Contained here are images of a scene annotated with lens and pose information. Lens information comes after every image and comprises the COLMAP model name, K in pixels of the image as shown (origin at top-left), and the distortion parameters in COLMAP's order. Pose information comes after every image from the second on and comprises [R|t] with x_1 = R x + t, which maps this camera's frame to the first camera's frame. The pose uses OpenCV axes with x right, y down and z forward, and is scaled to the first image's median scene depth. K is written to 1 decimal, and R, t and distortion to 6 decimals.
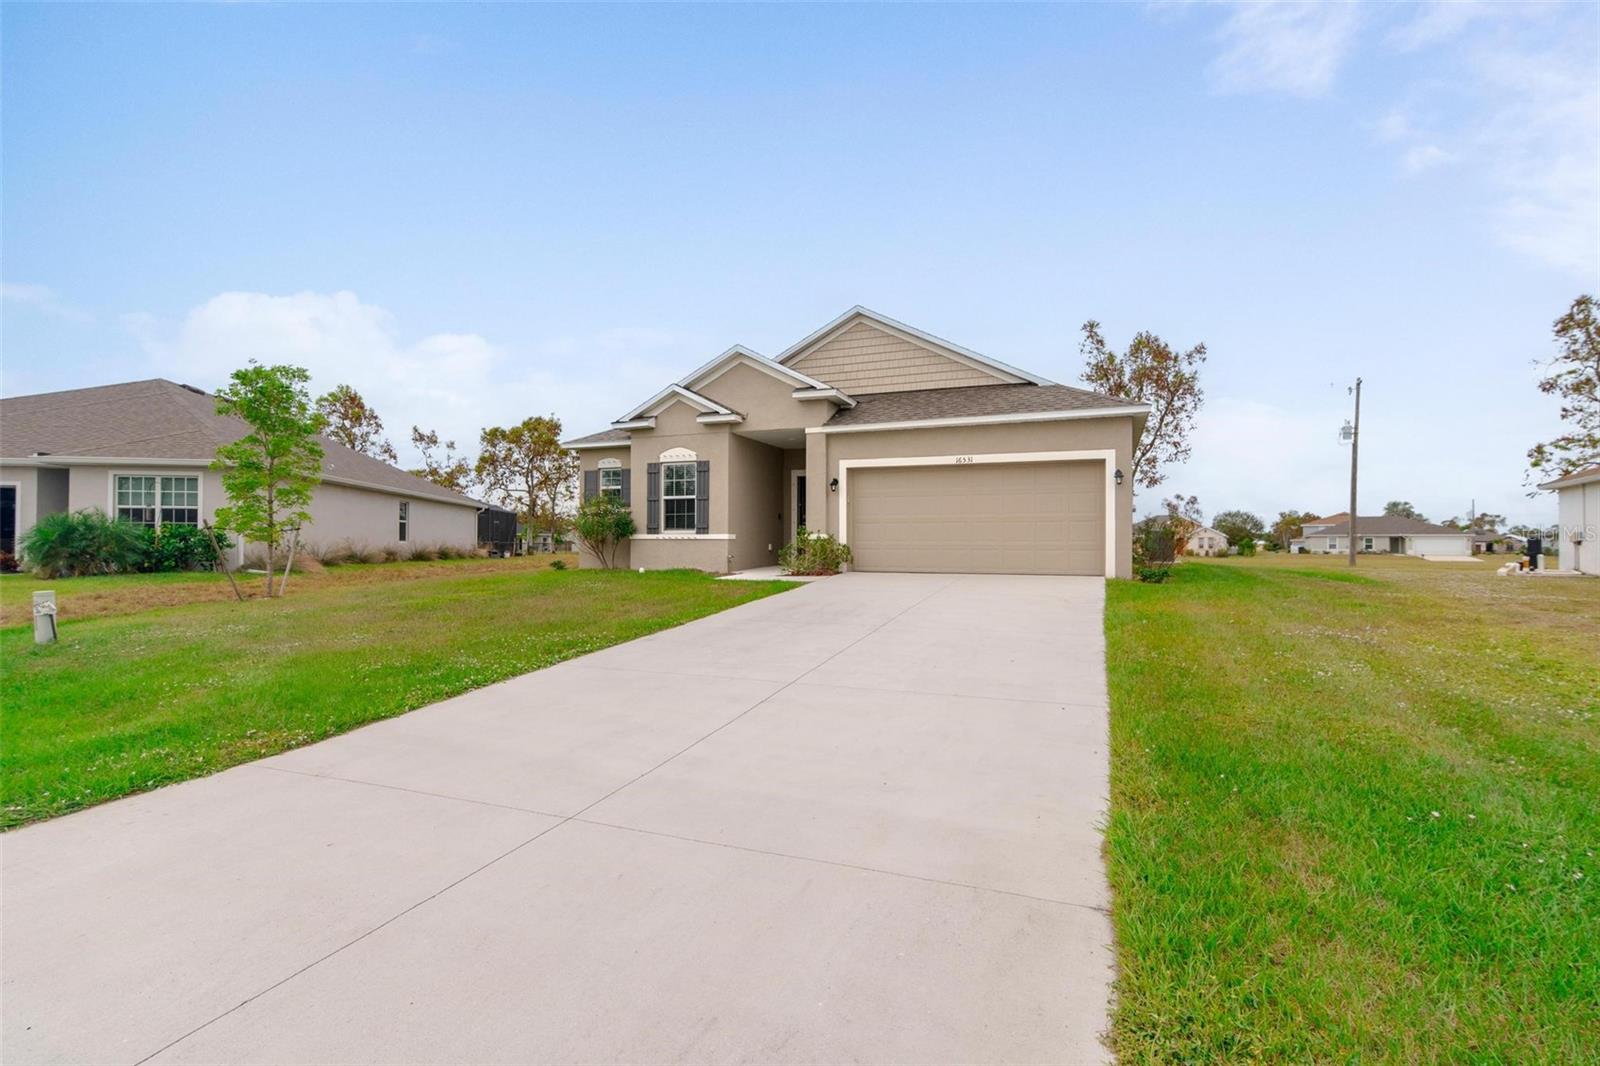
lens RADIAL K [[736.5, 0, 819.8], [0, 736.5, 546.8], [0, 0, 1]] dist [0.004200, -0.000290]
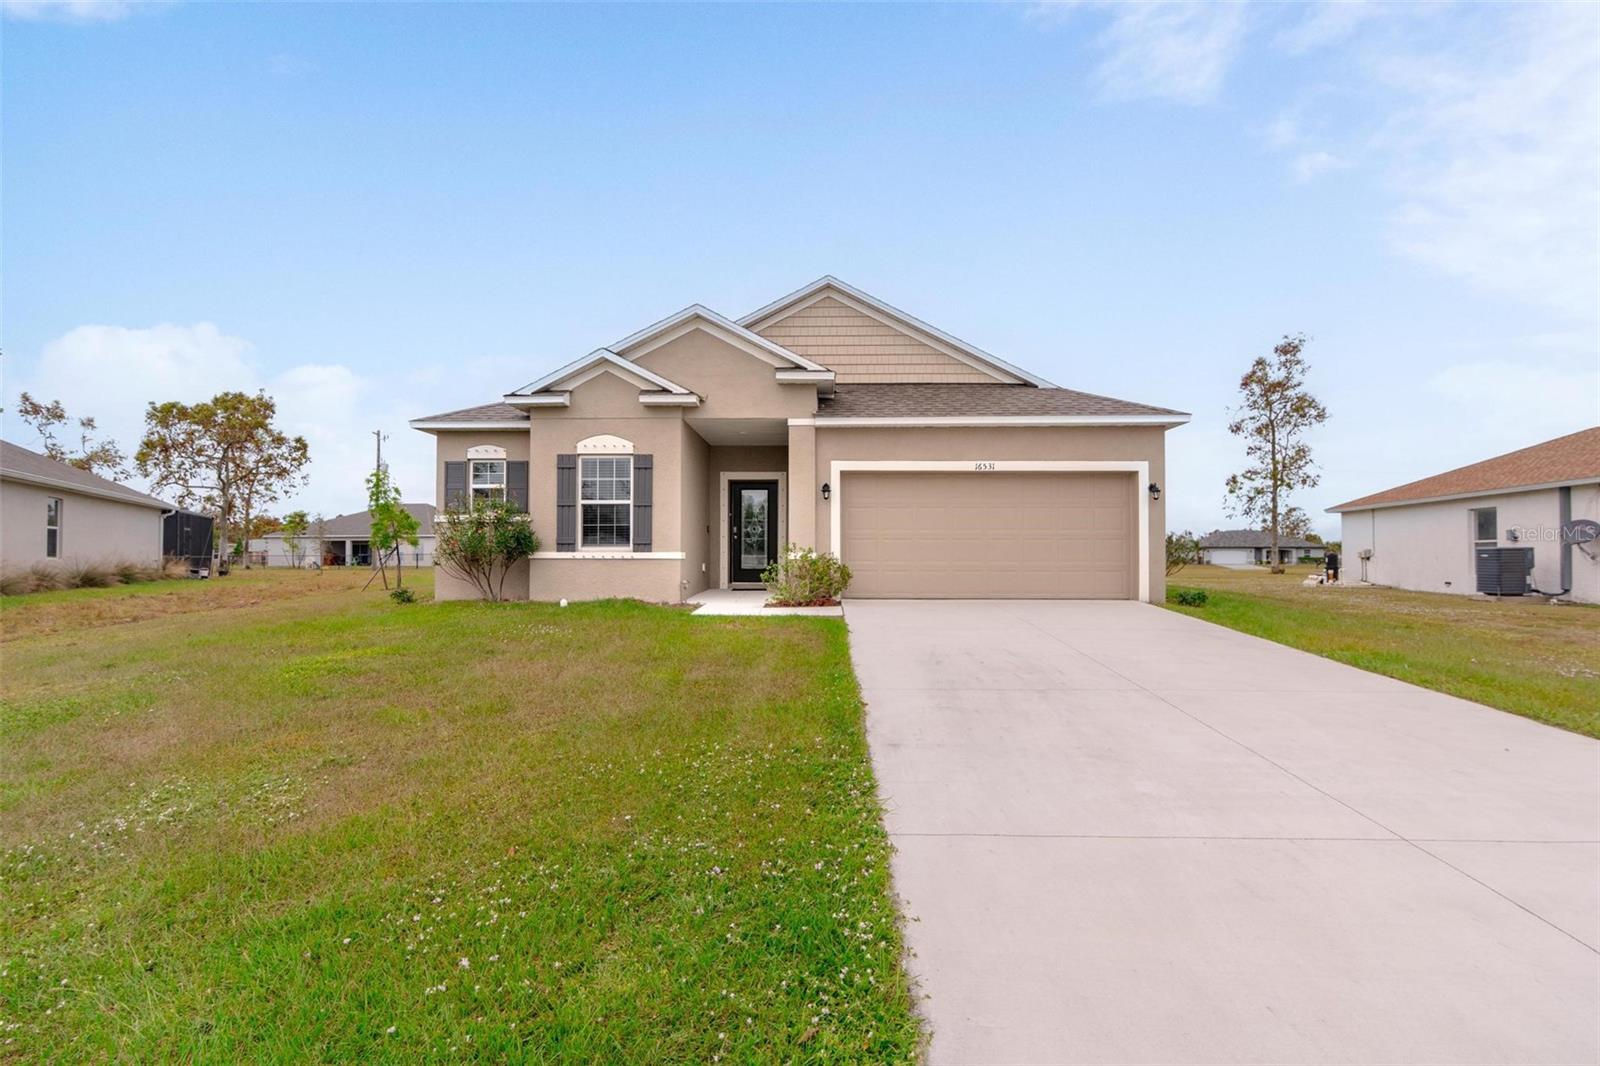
lens RADIAL K [[728.7, 0, 813.5], [0, 728.7, 549.3], [0, 0, 1]] dist [0.005177, 0.000125]
pose [[0.939866, 0.001353, 0.341541, -0.239893], [0.001909, 0.999956, -0.009215, -0.012436], [-0.341538, 0.009313, 0.939822, 0.235171]]
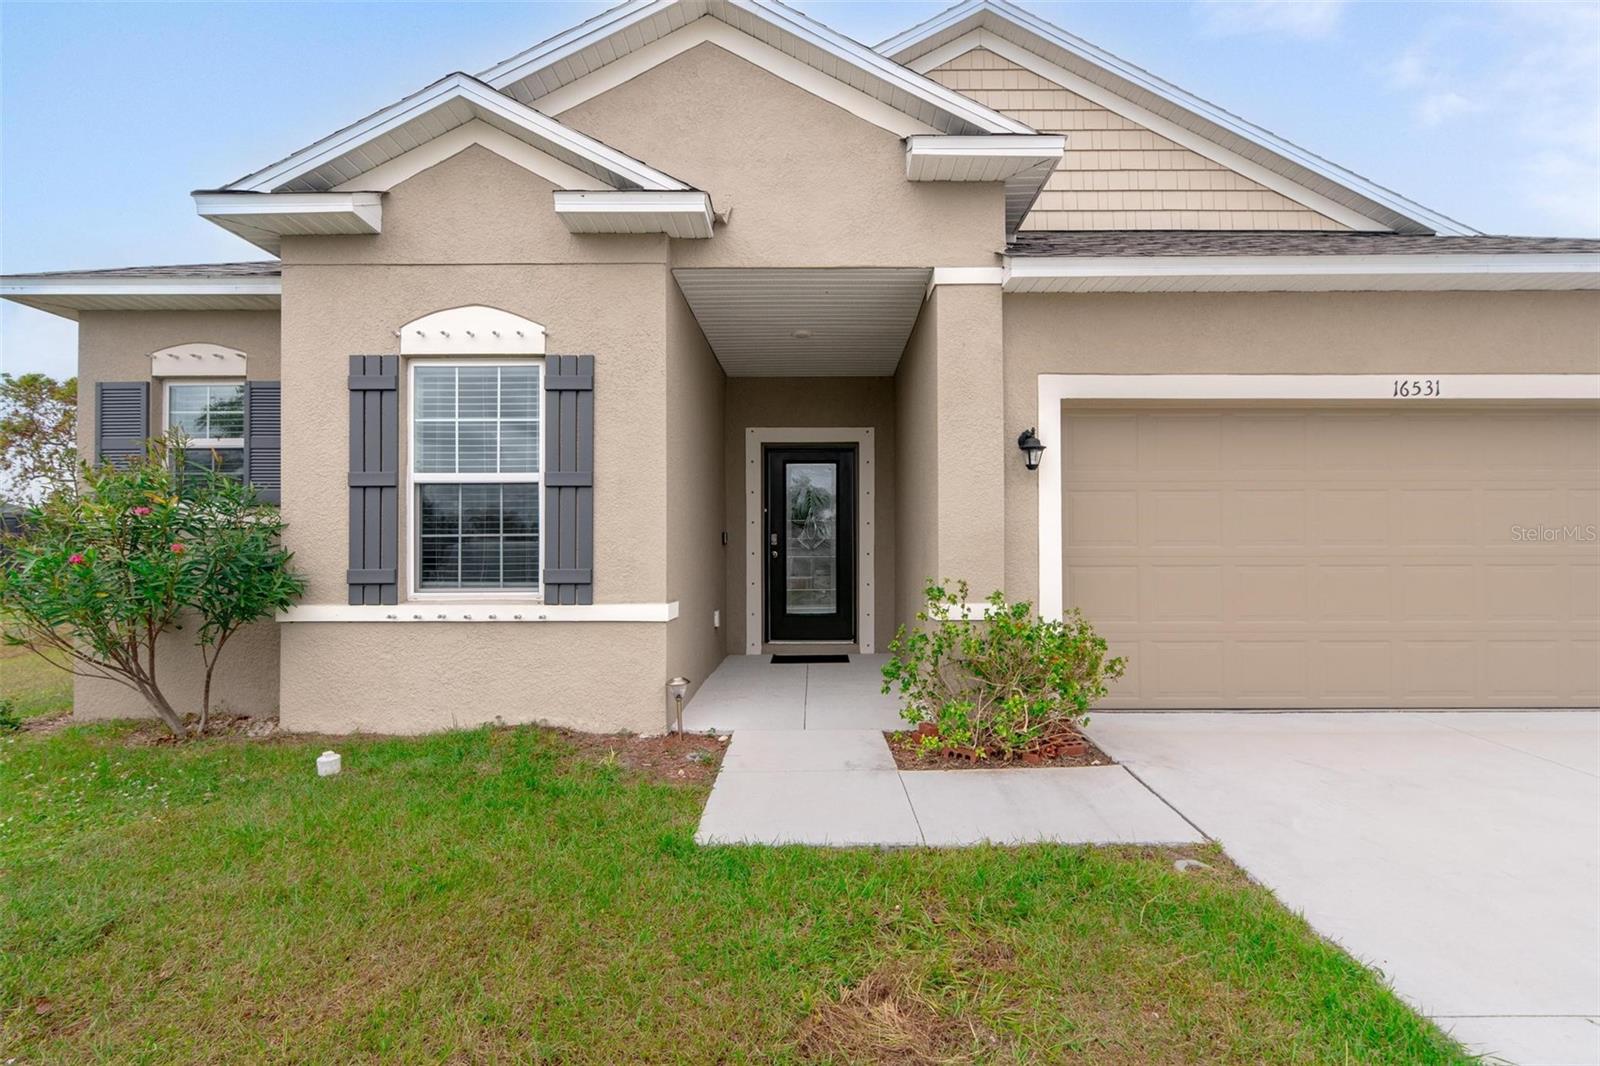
lens RADIAL K [[728.7, 0, 813.5], [0, 728.7, 549.3], [0, 0, 1]] dist [0.005177, 0.000125]
pose [[0.936877, -0.001504, 0.349655, -0.163497], [0.004869, 0.999950, -0.008745, -0.034787], [-0.349624, 0.009896, 0.936838, 0.667216]]
